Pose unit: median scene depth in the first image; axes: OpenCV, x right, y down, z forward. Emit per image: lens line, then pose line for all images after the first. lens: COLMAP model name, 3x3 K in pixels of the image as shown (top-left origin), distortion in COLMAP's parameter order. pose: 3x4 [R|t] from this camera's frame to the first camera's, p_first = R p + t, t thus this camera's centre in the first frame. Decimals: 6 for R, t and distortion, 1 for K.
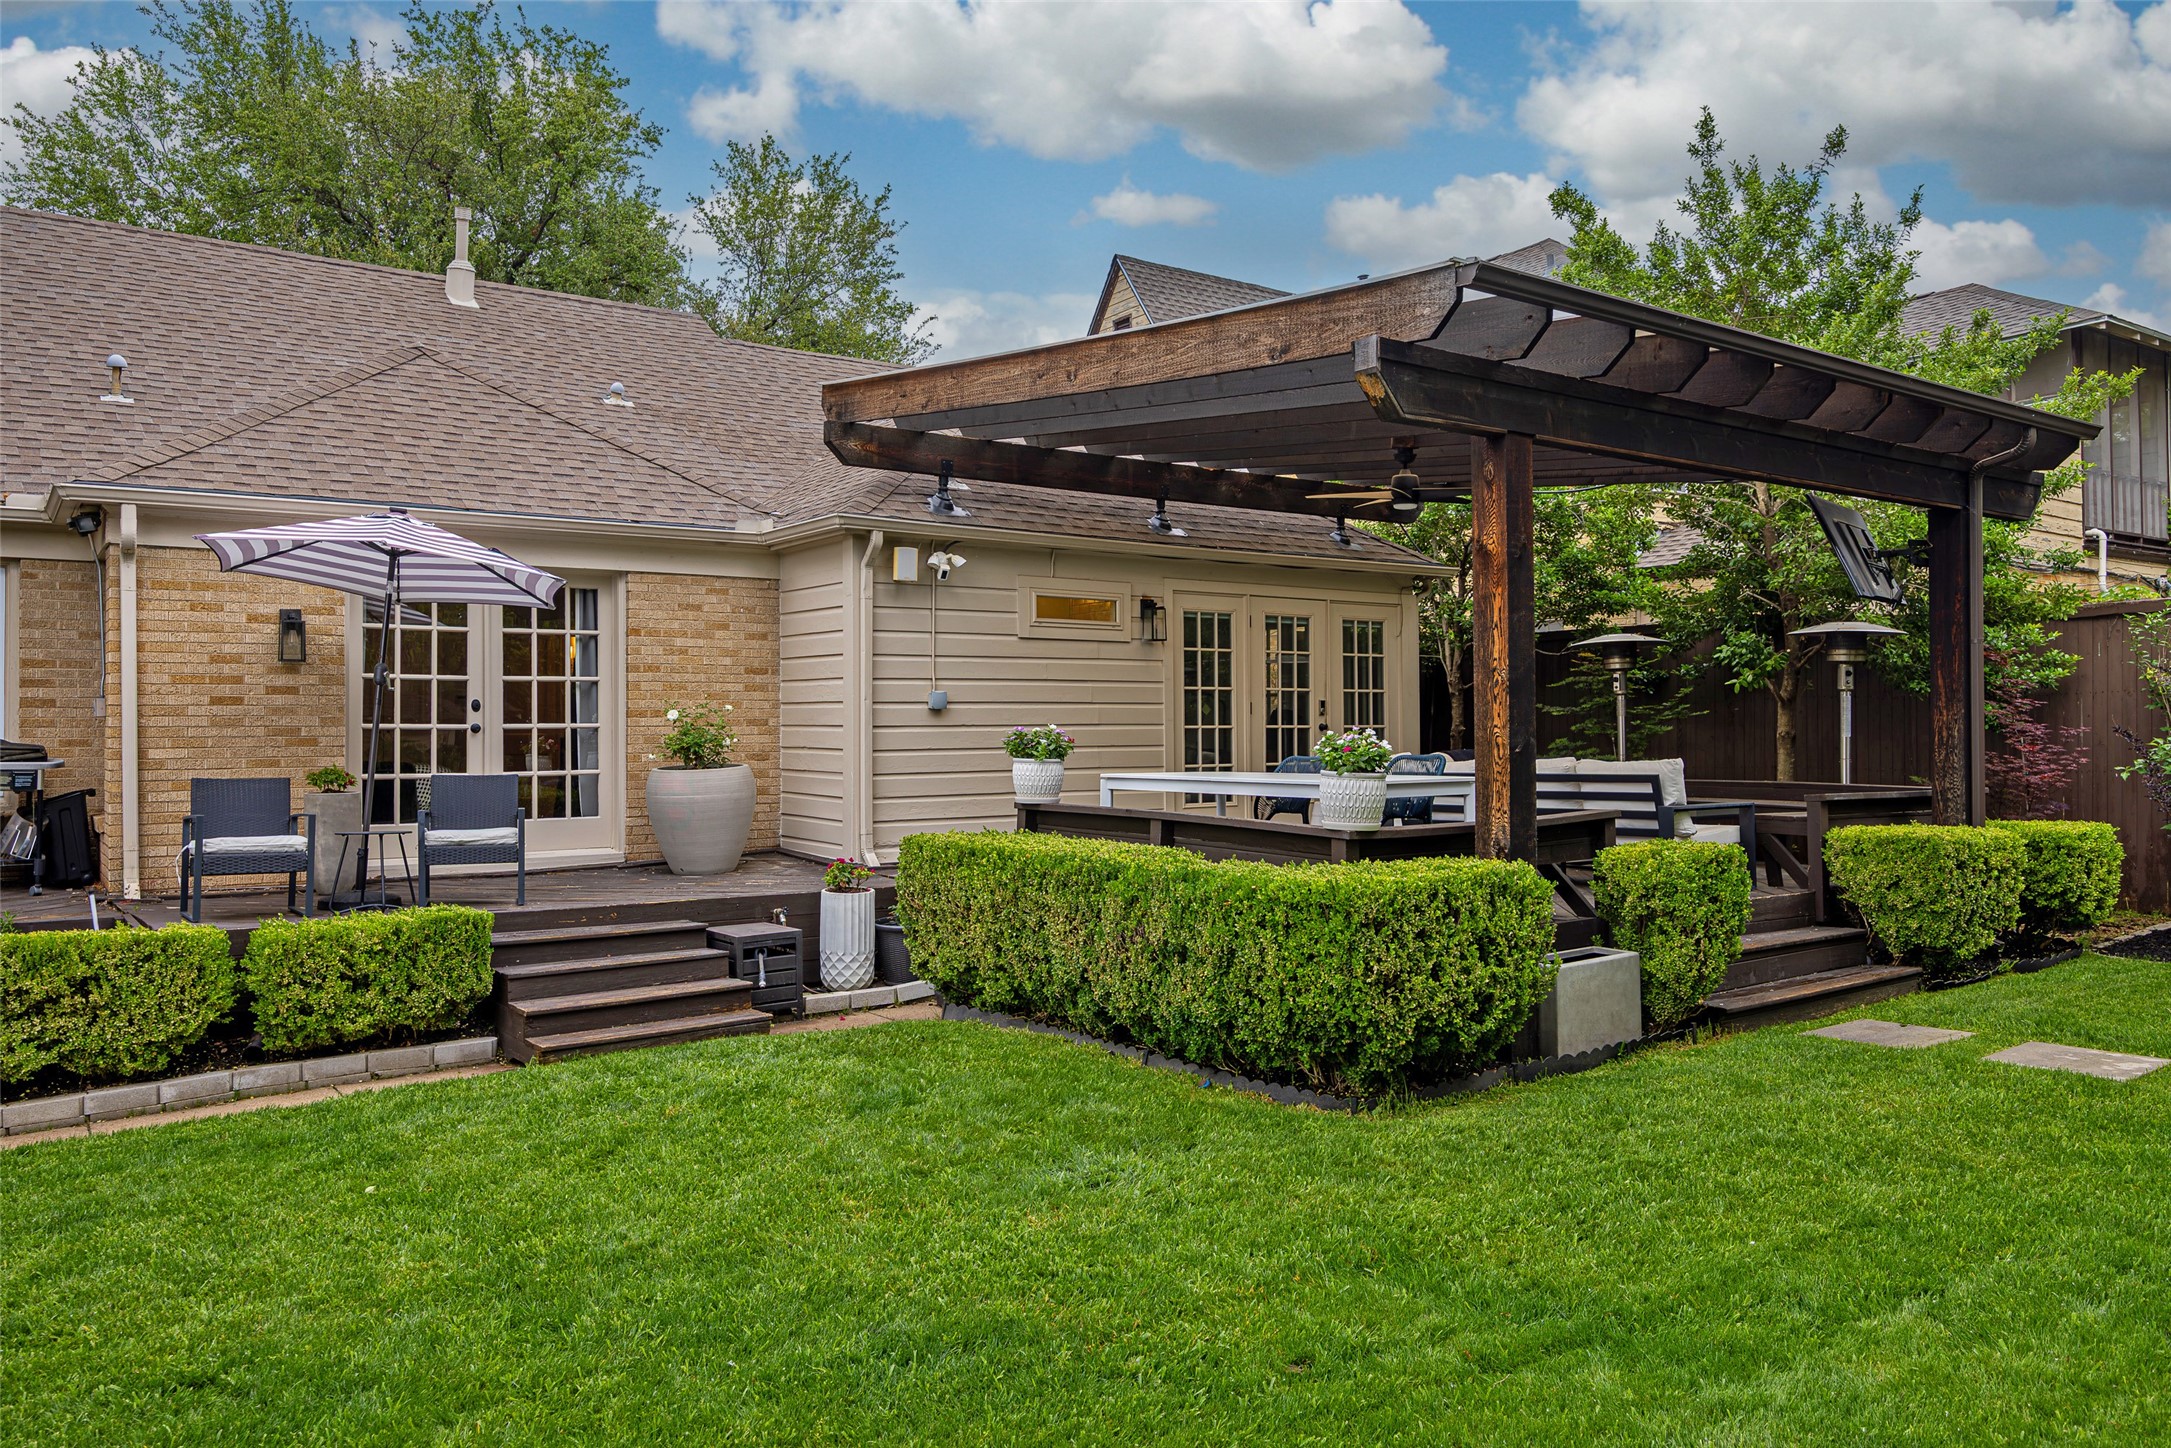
lens RADIAL K [[1586.6, 0, 1081.4], [0, 1586.6, 712.4], [0, 0, 1]] dist [-0.007794, -0.004338]
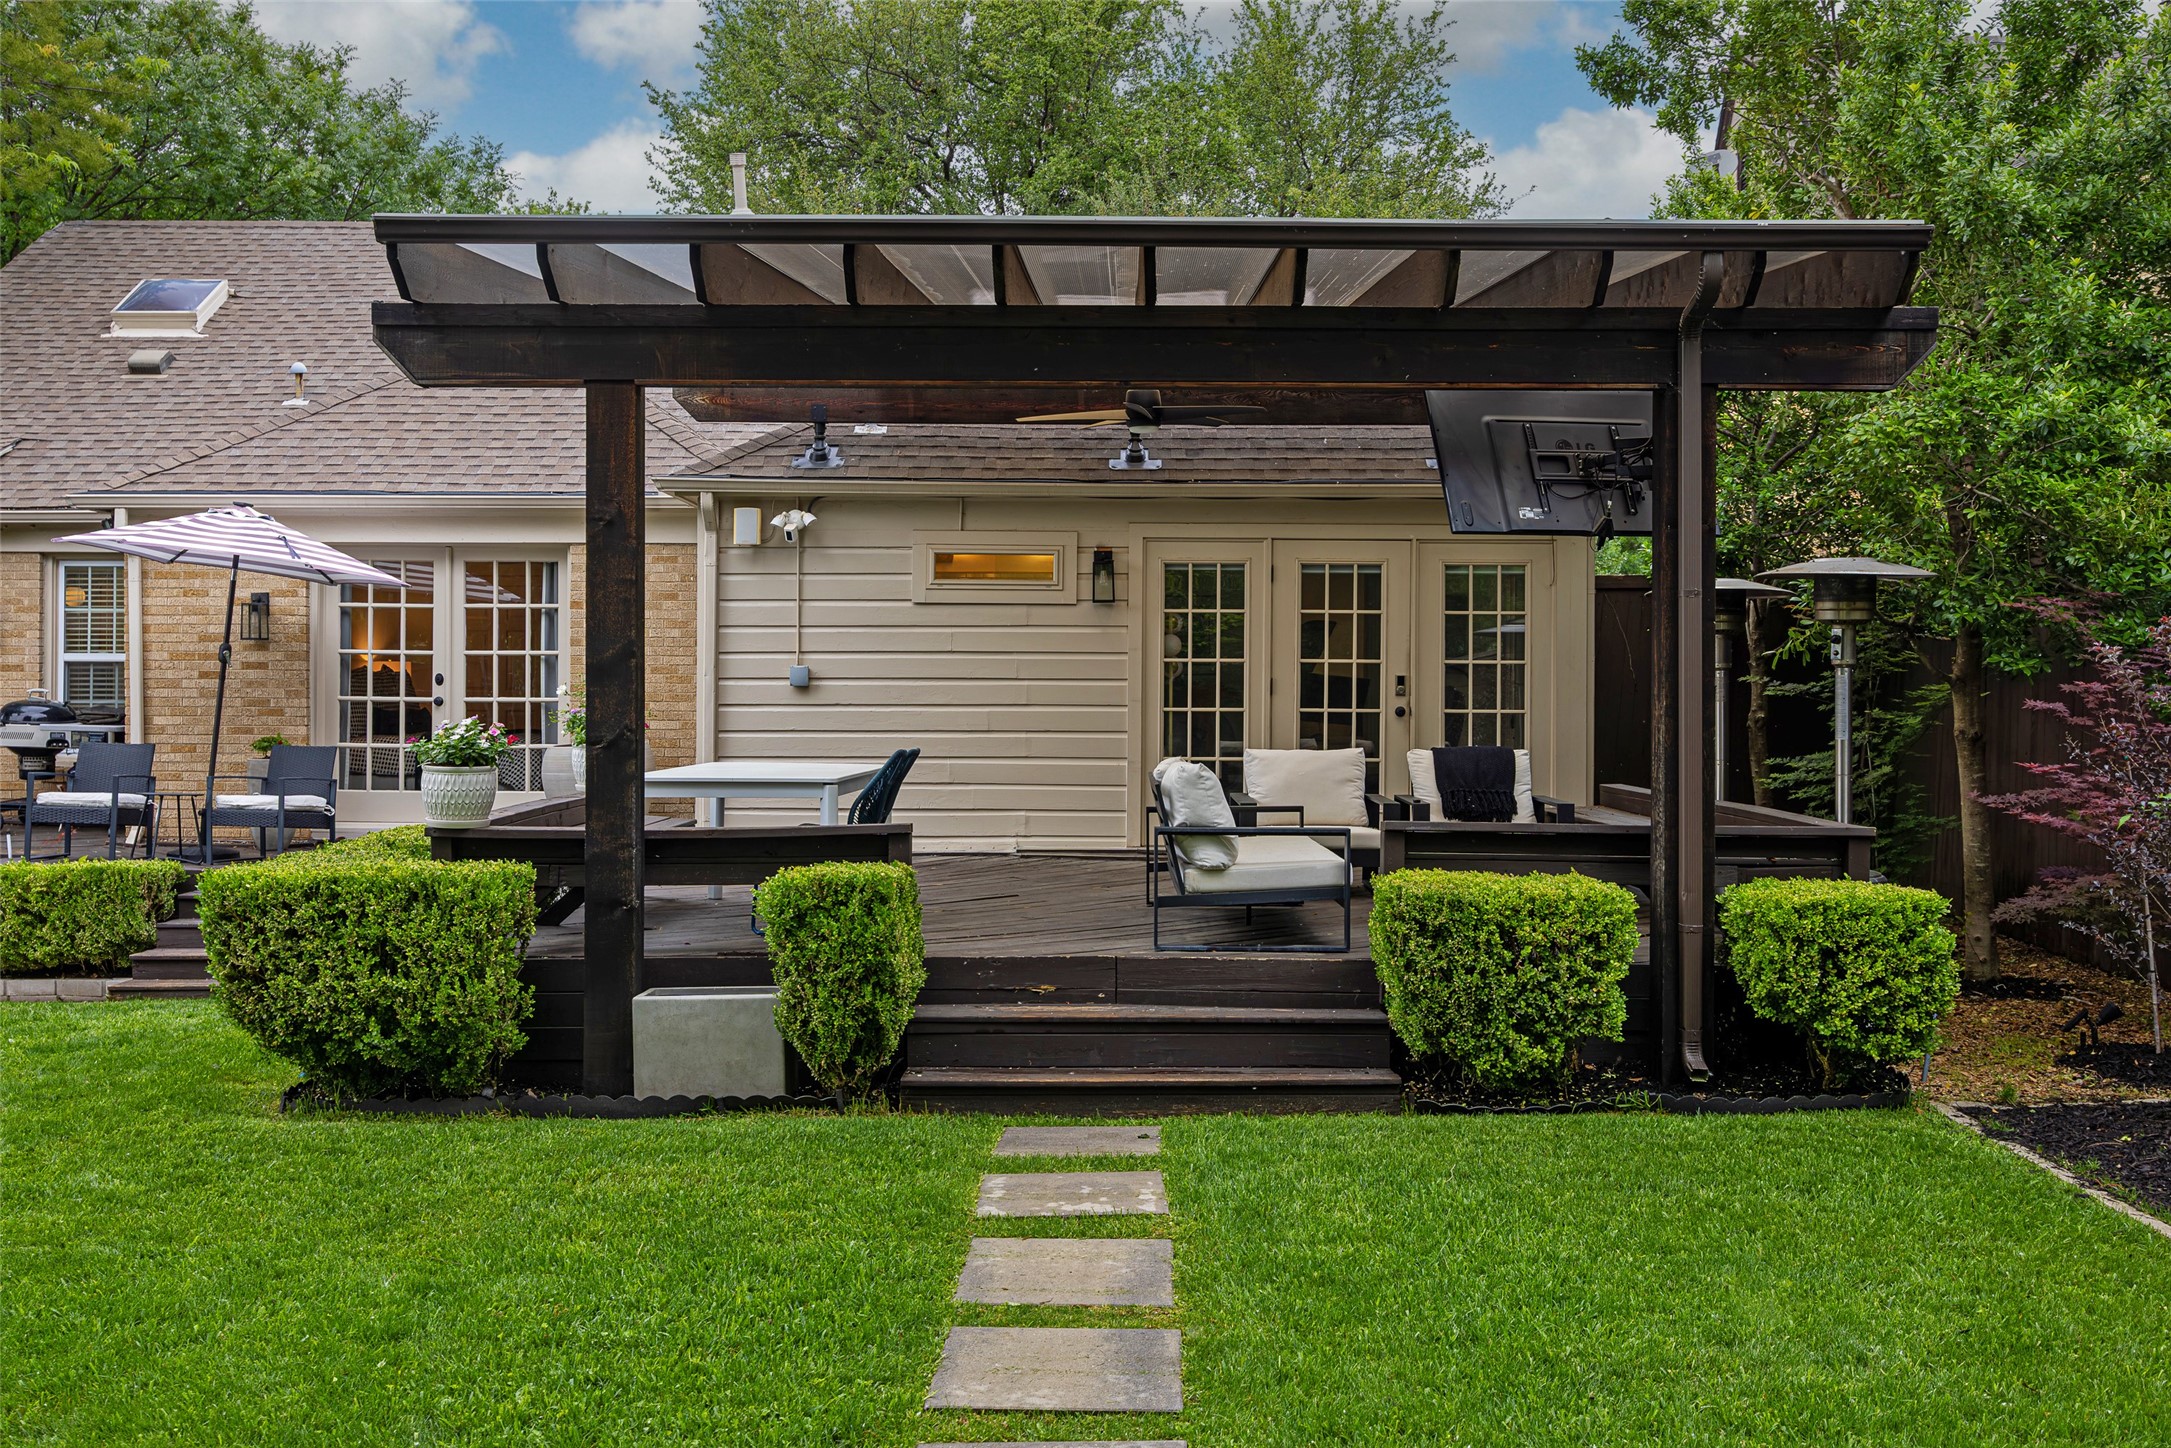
lens RADIAL K [[2070.3, 0, 1070.8], [0, 2070.3, 725.8], [0, 0, 1]] dist [-0.009540, 0.000000]
pose [[0.802424, 0.018940, -0.596454, 0.759201], [-0.003995, 0.999644, 0.026368, -0.011298], [0.596742, -0.018776, 0.802214, 0.160884]]
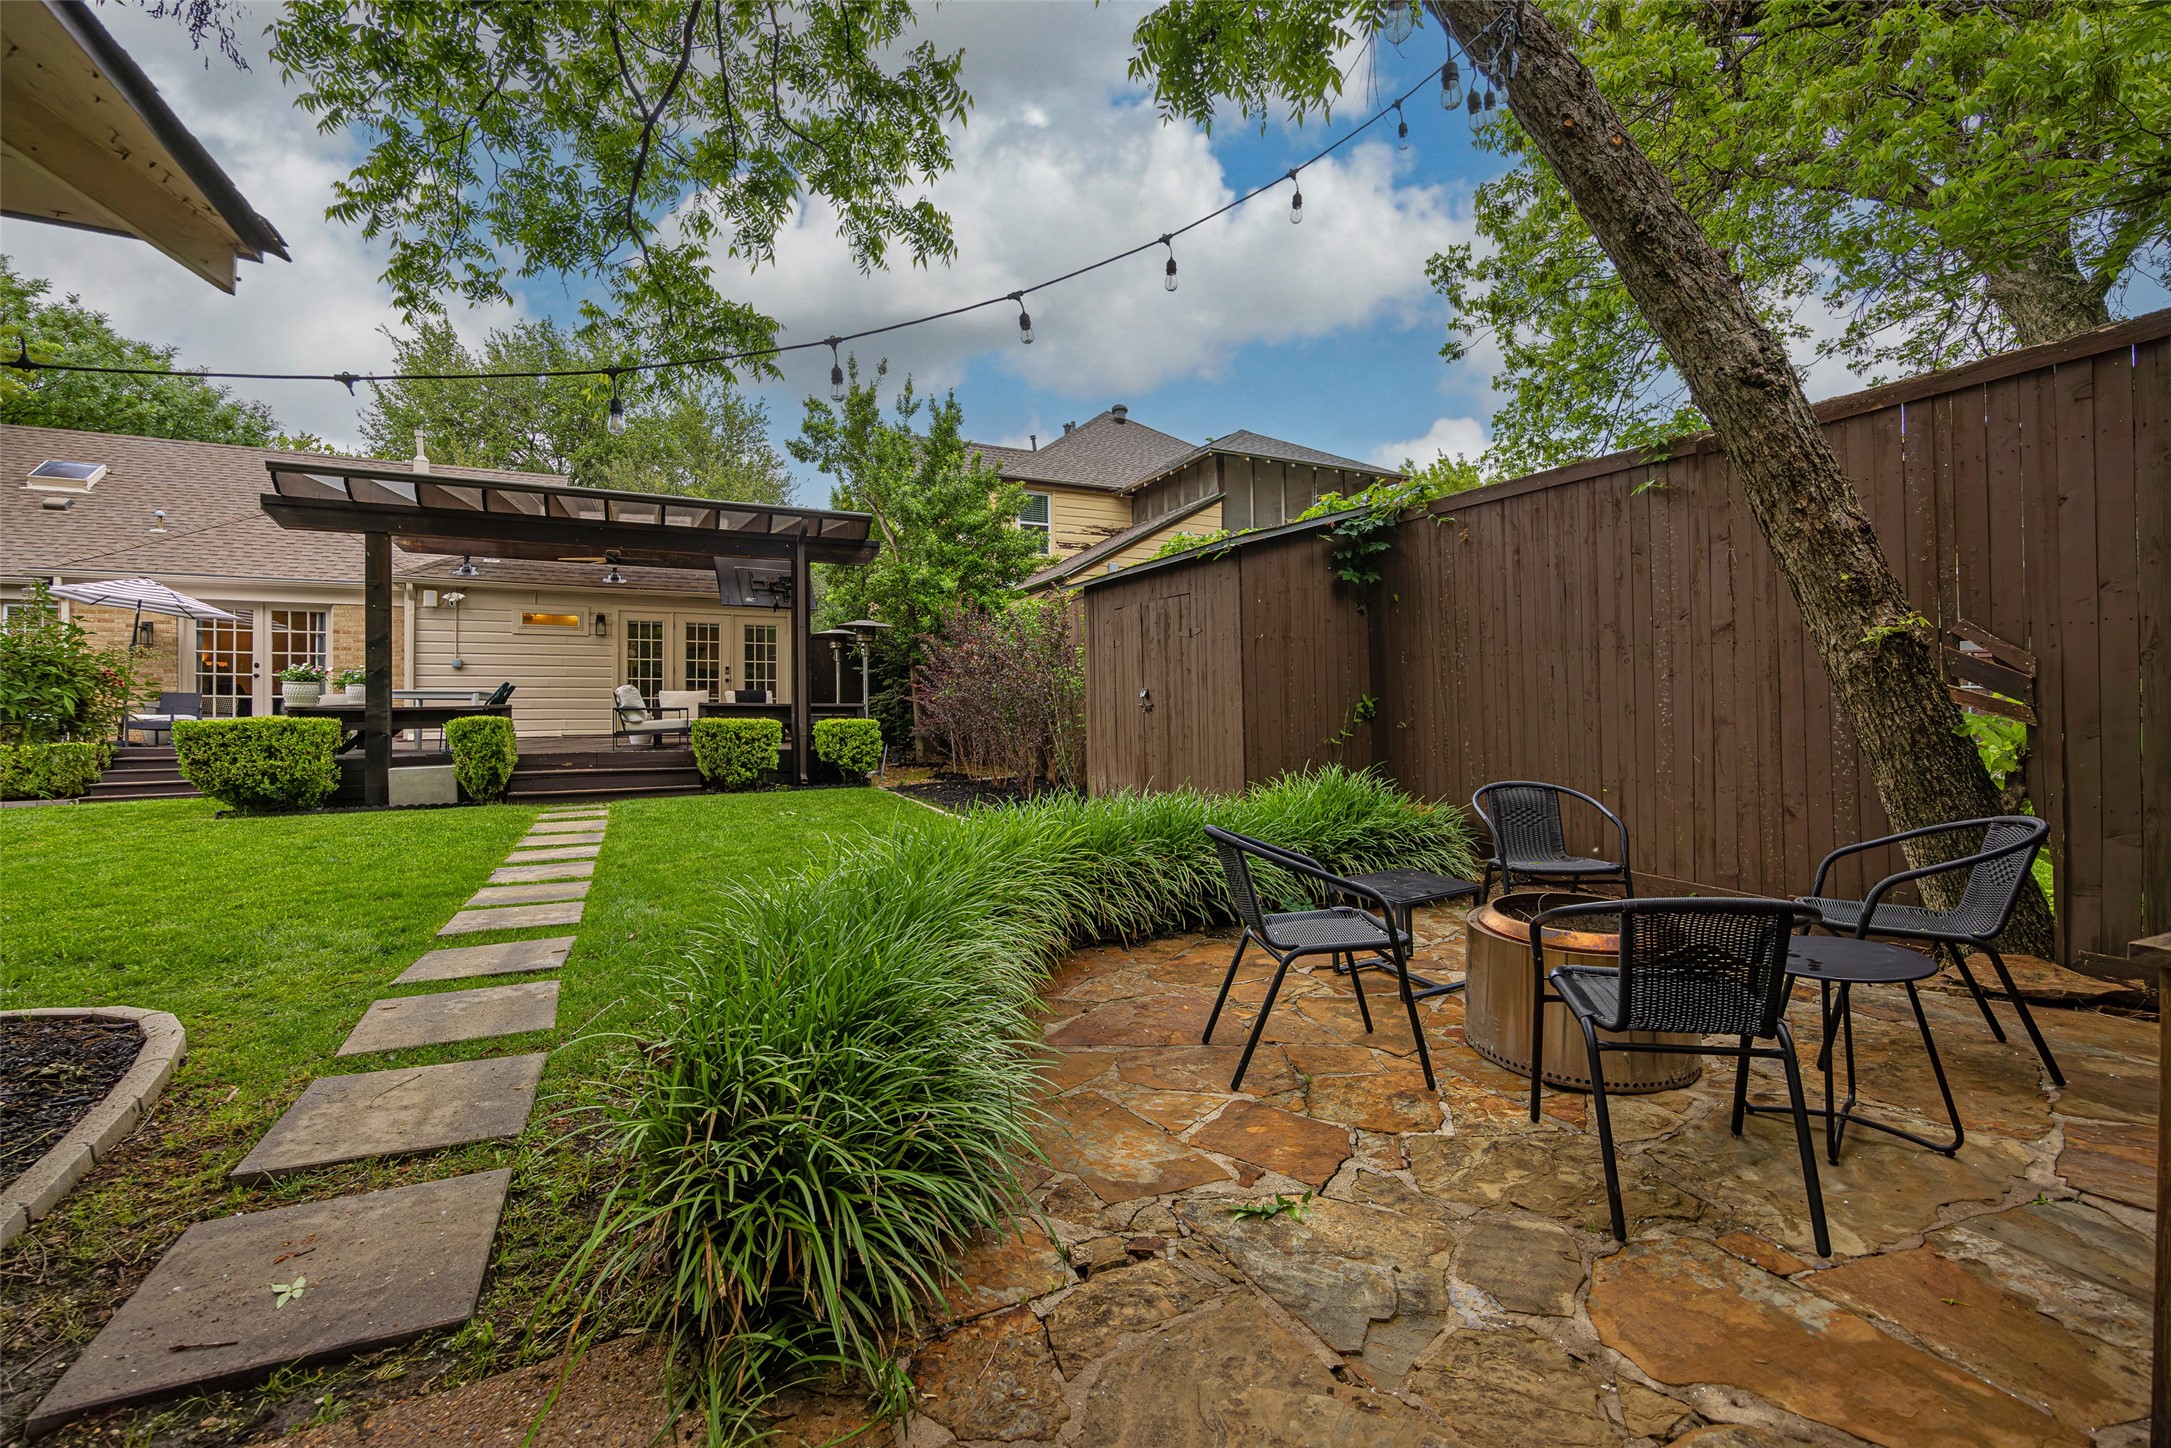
lens RADIAL K [[945.6, 0, 1083.5], [0, 945.6, 709.0], [0, 0, 1]] dist [-0.010148, -0.001473]
pose [[0.985191, 0.005765, -0.171363, 0.981870], [-0.003763, 0.999921, 0.012006, 0.036786], [0.171419, -0.011184, 0.985135, -0.091727]]
